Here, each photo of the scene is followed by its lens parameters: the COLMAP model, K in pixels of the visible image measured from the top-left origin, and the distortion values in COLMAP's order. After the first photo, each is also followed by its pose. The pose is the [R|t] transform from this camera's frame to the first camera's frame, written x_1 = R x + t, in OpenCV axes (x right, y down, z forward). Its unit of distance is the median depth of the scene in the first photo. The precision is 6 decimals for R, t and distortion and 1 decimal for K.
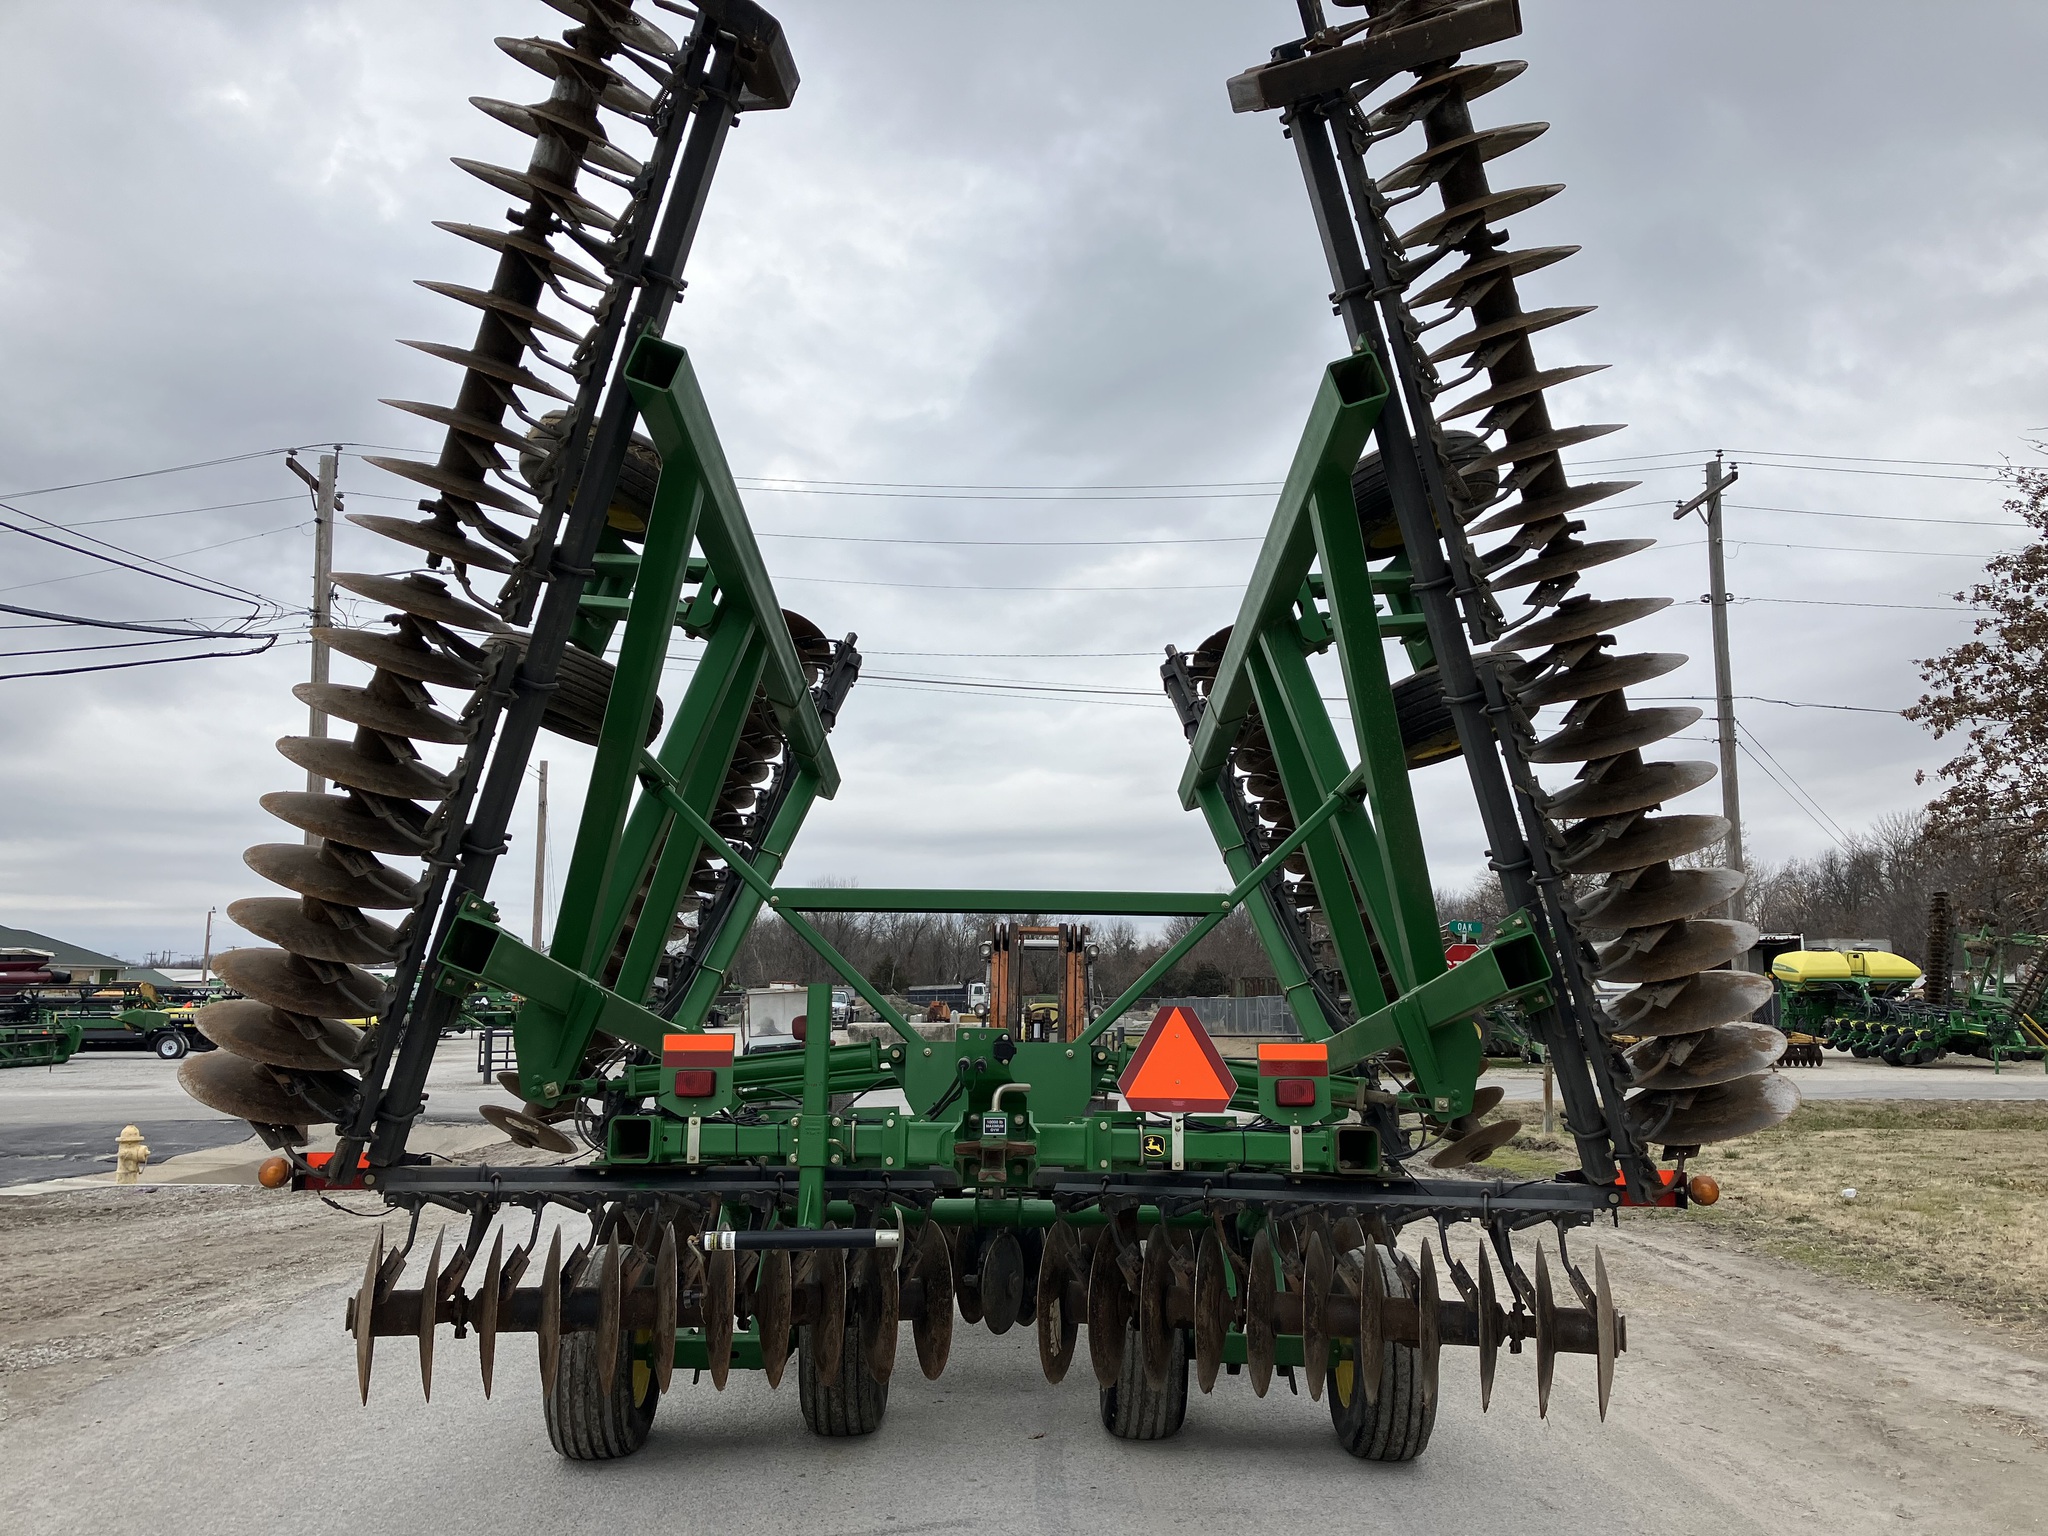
lens RADIAL K [[1734.2, 0, 1038.6], [0, 1734.2, 766.1], [0, 0, 1]] dist [0.073400, -0.103535]
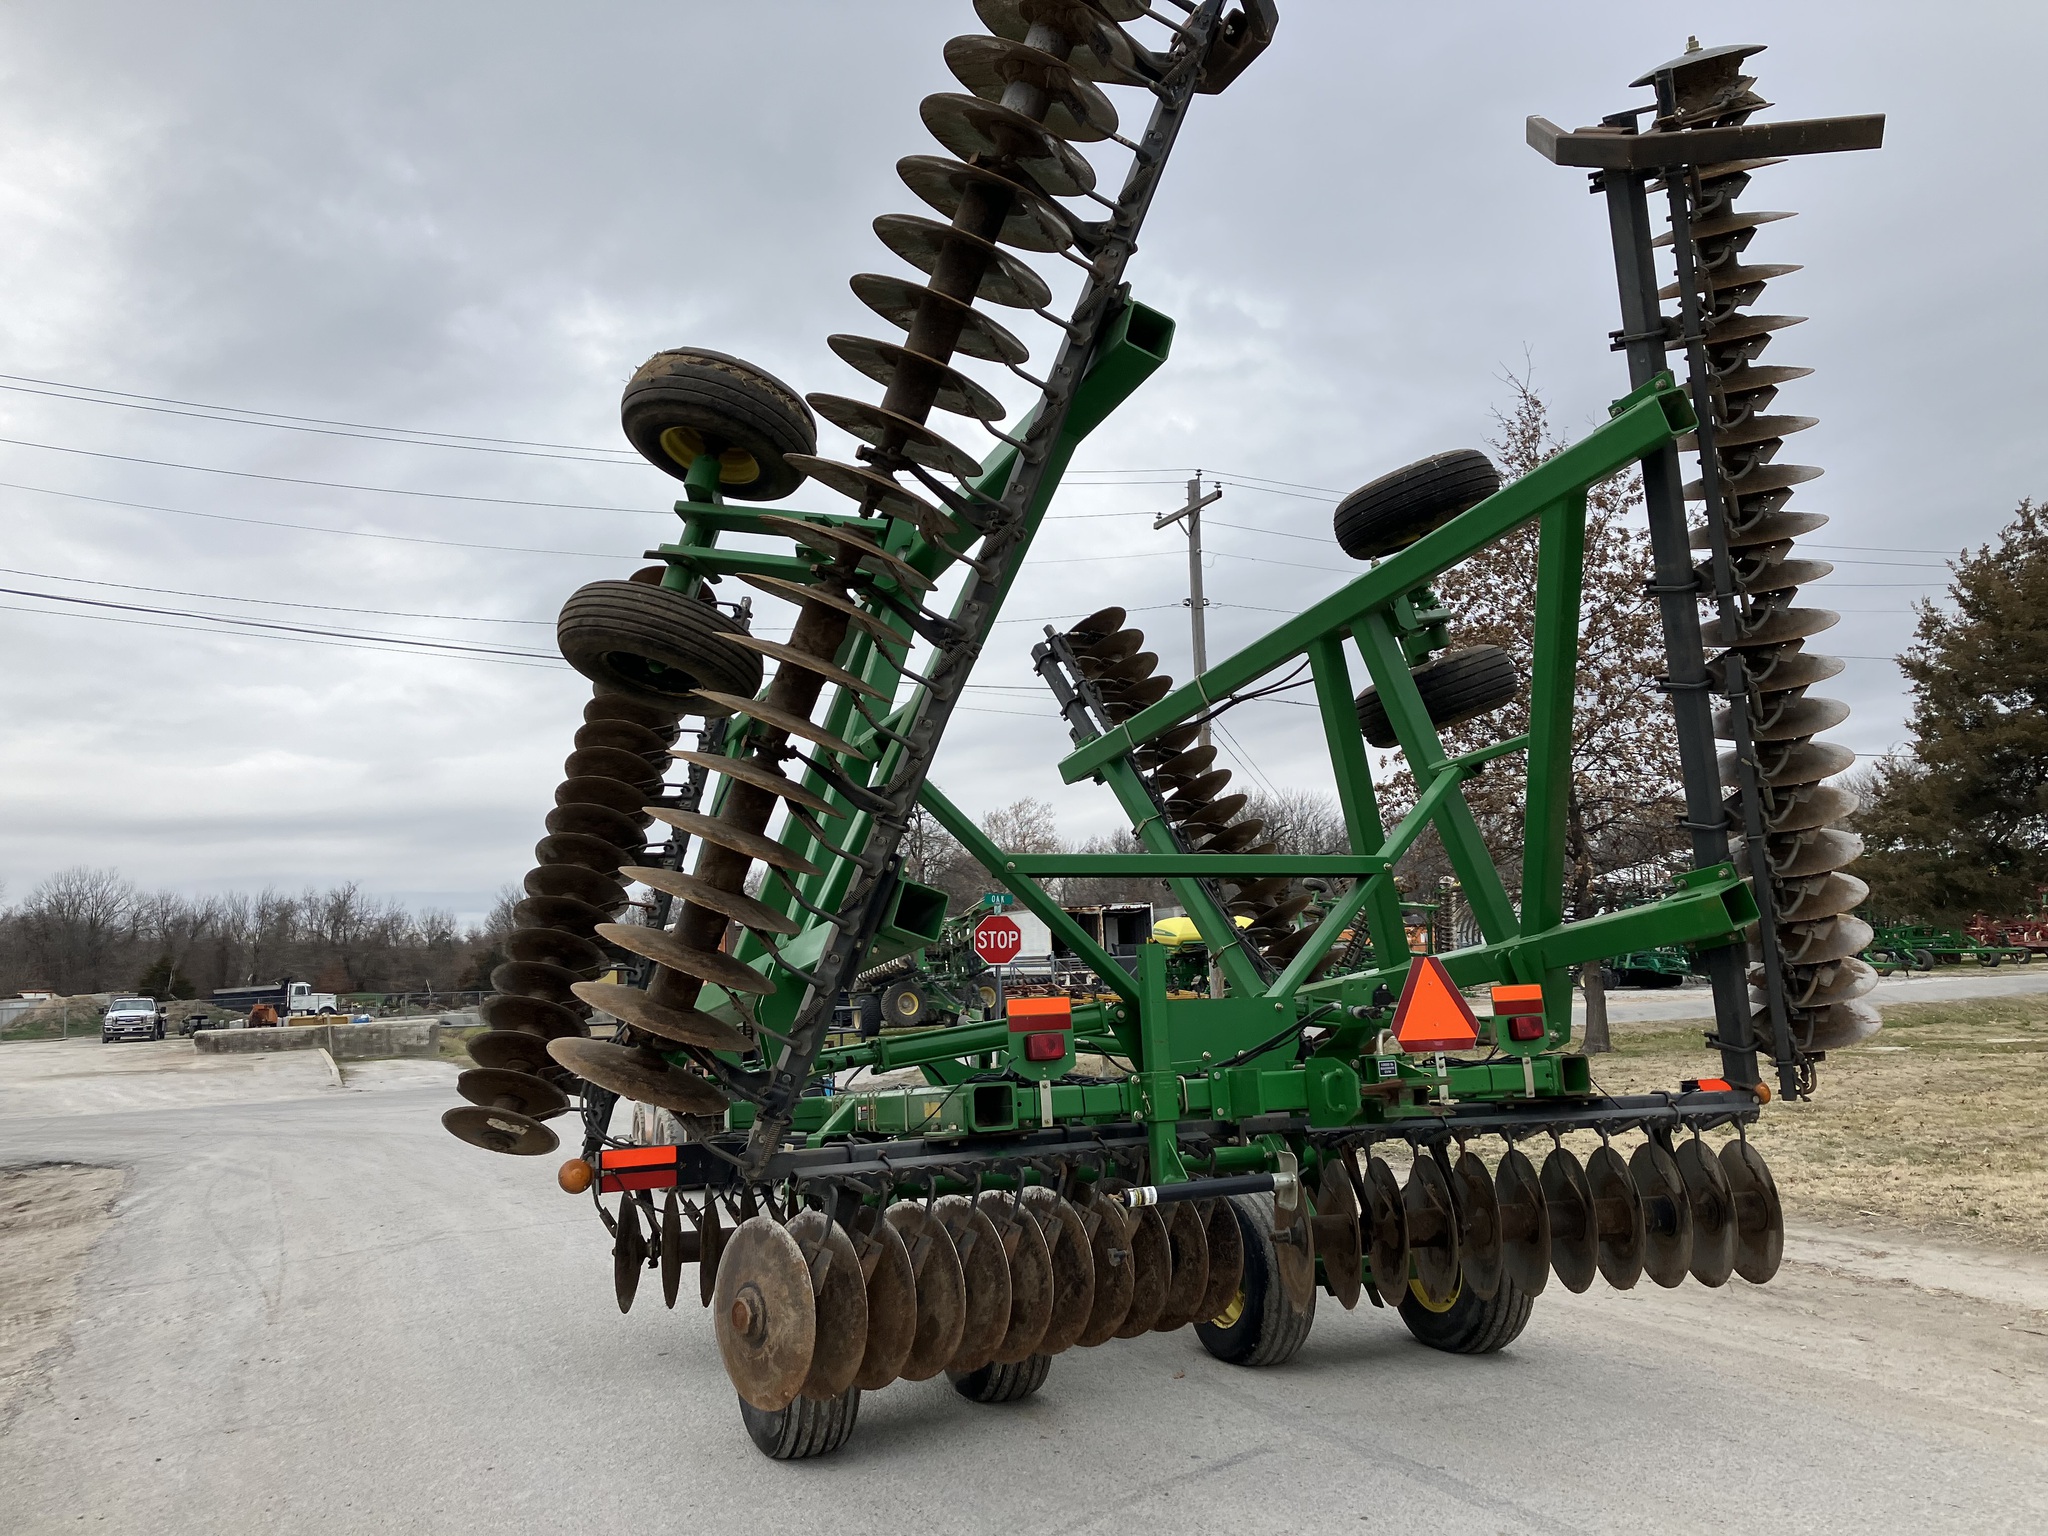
lens RADIAL K [[1734.2, 0, 1024.1], [0, 1734.2, 750.8], [0, 0, 1]] dist [0.073400, -0.103535]
pose [[0.914681, 0.012855, 0.403971, -0.529853], [-0.012900, 0.999913, -0.002611, 0.012024], [-0.403970, -0.002823, 0.914768, 0.078332]]
